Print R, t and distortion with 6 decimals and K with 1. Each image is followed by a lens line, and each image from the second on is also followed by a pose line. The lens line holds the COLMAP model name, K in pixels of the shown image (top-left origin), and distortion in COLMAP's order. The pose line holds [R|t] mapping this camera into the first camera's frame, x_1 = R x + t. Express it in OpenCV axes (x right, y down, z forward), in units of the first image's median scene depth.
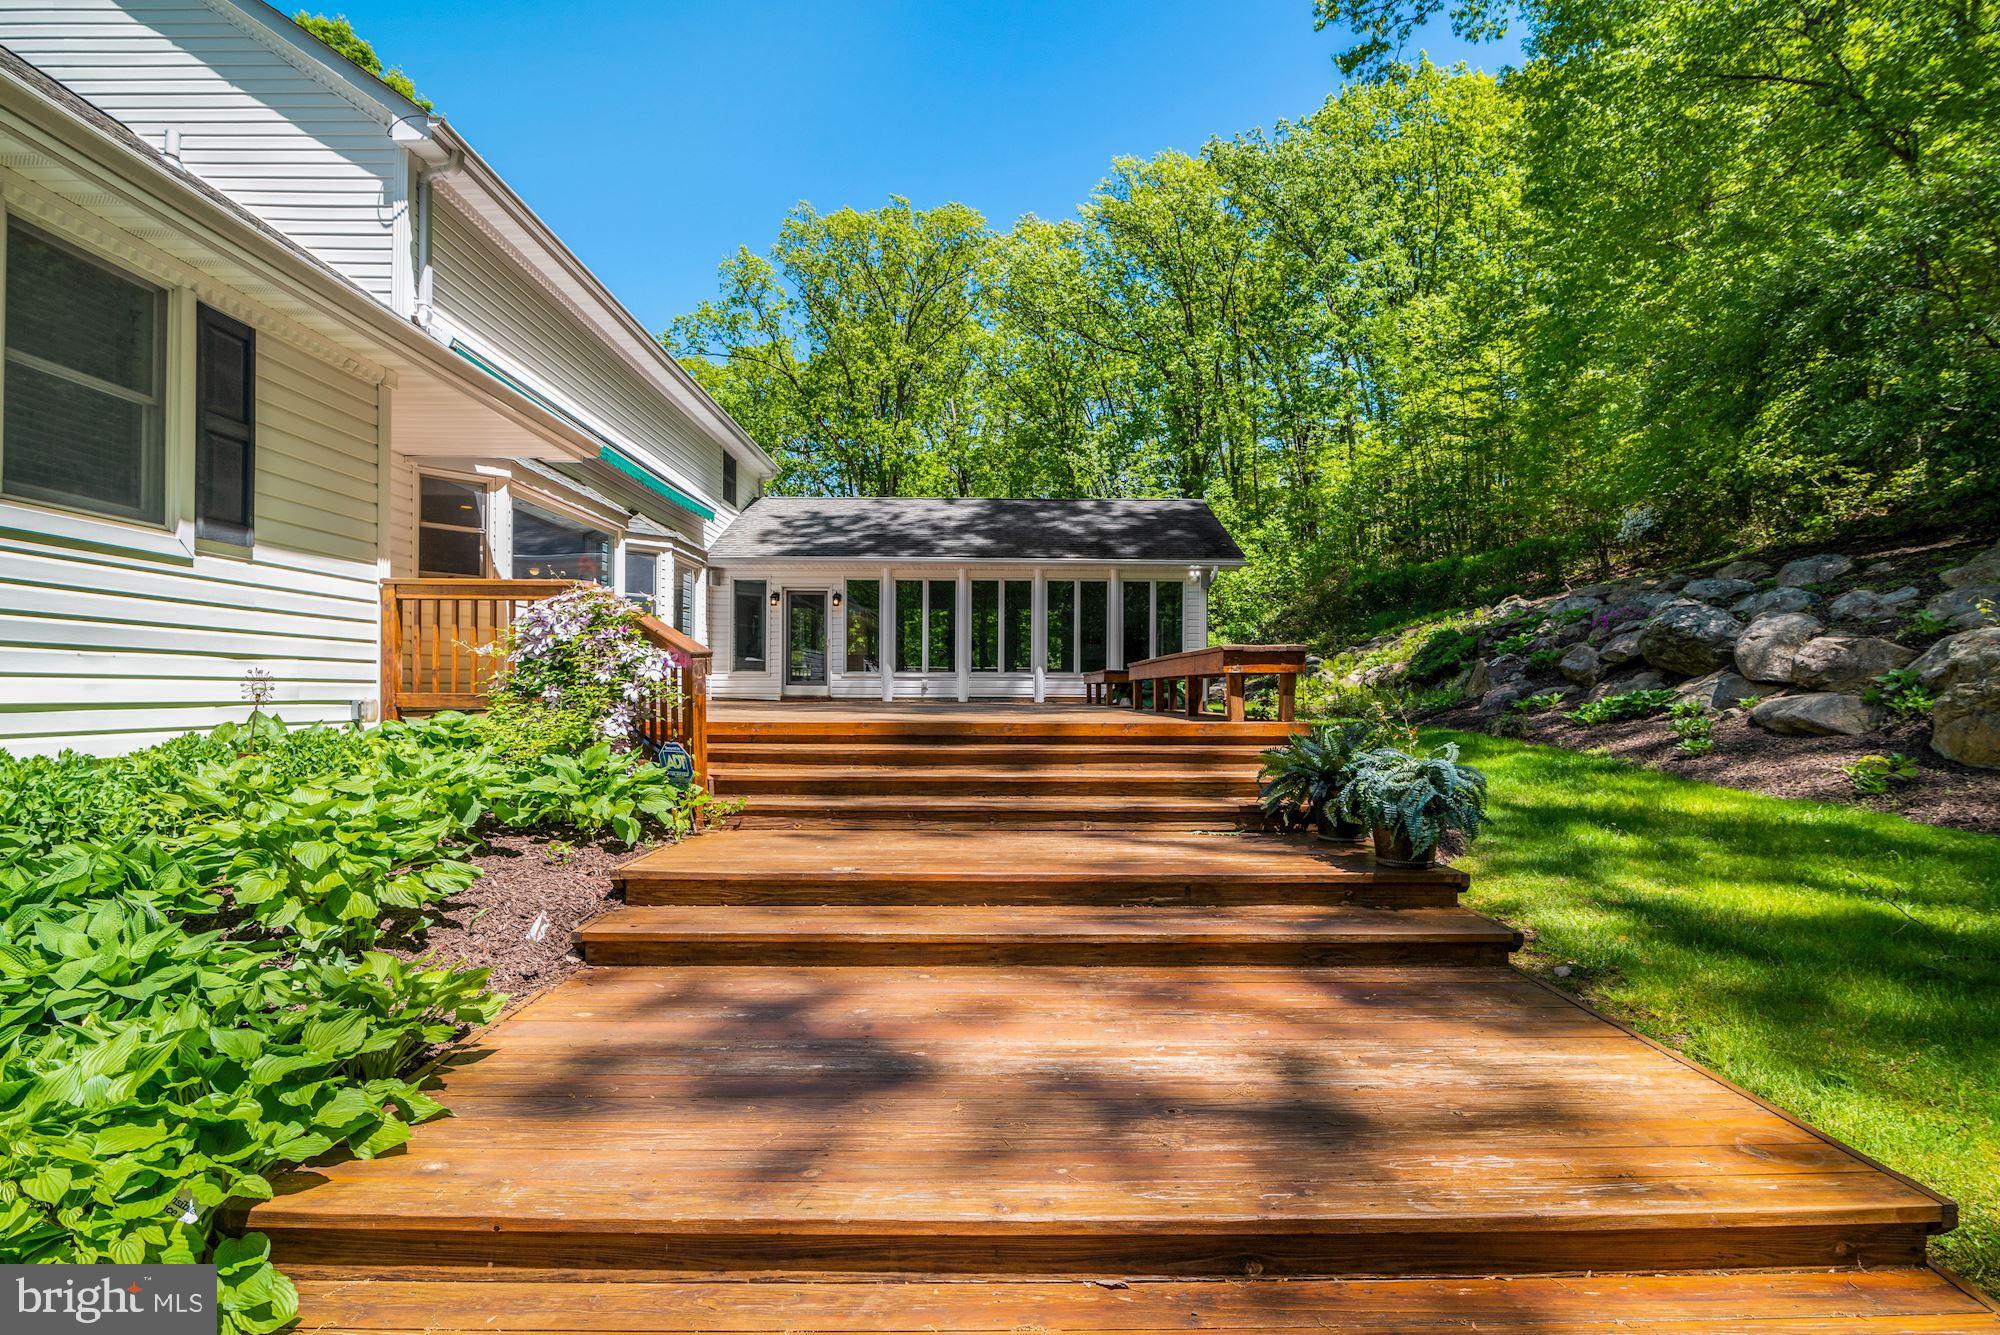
lens RADIAL K [[952.8, 0, 993.6], [0, 952.8, 685.6], [0, 0, 1]] dist [-0.003857, -0.001741]
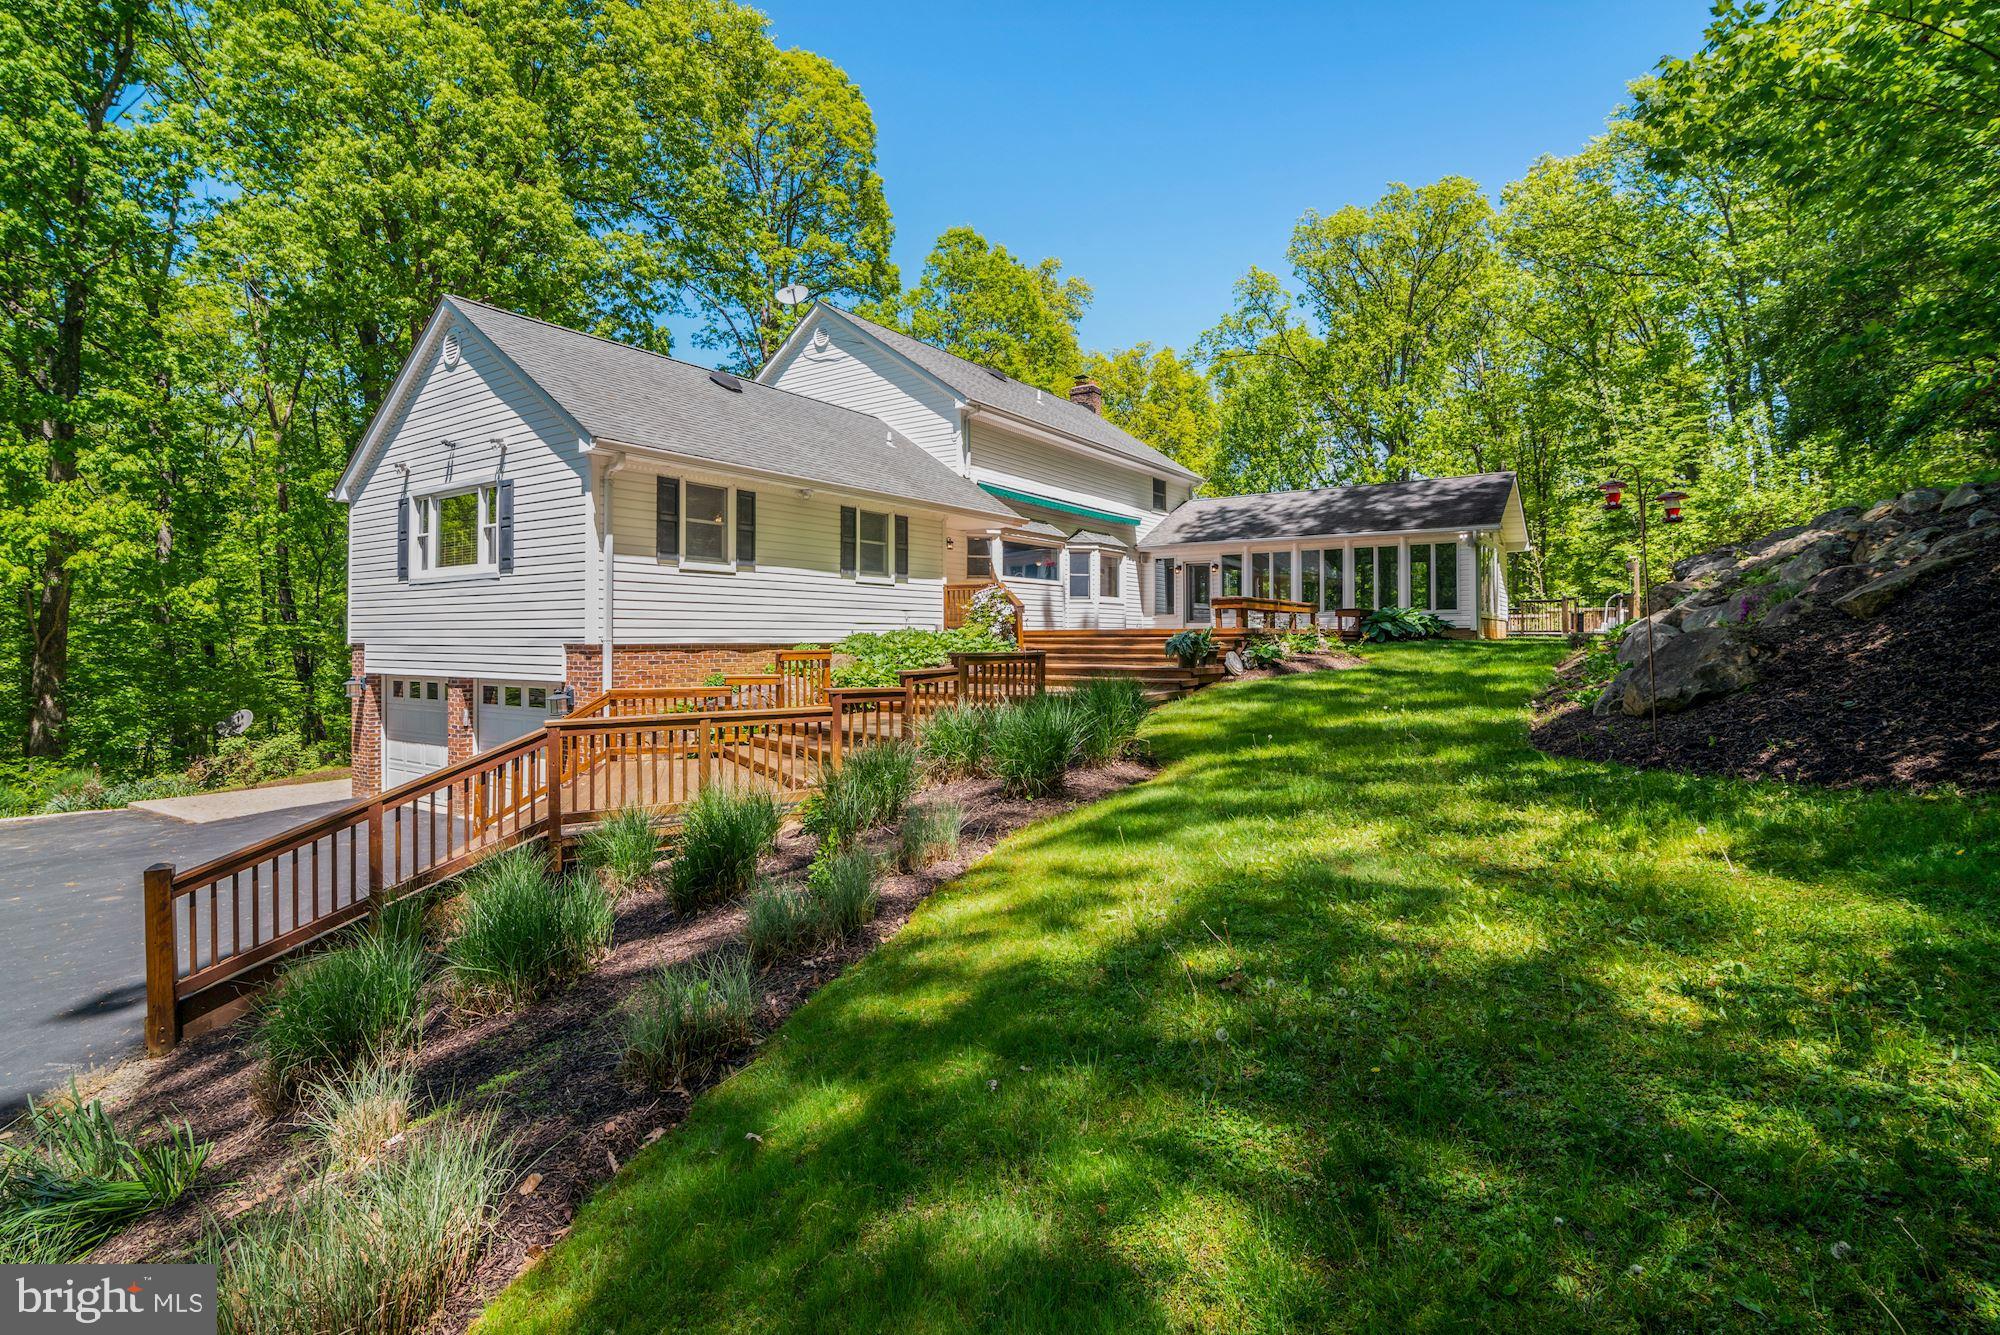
lens RADIAL K [[952.8, 0, 997.6], [0, 952.8, 653.9], [0, 0, 1]] dist [-0.003857, -0.001741]
pose [[0.820894, 0.004353, -0.571064, 0.439316], [0.007673, 0.999797, 0.018651, 0.019825], [0.571029, -0.019692, 0.820694, -0.498485]]
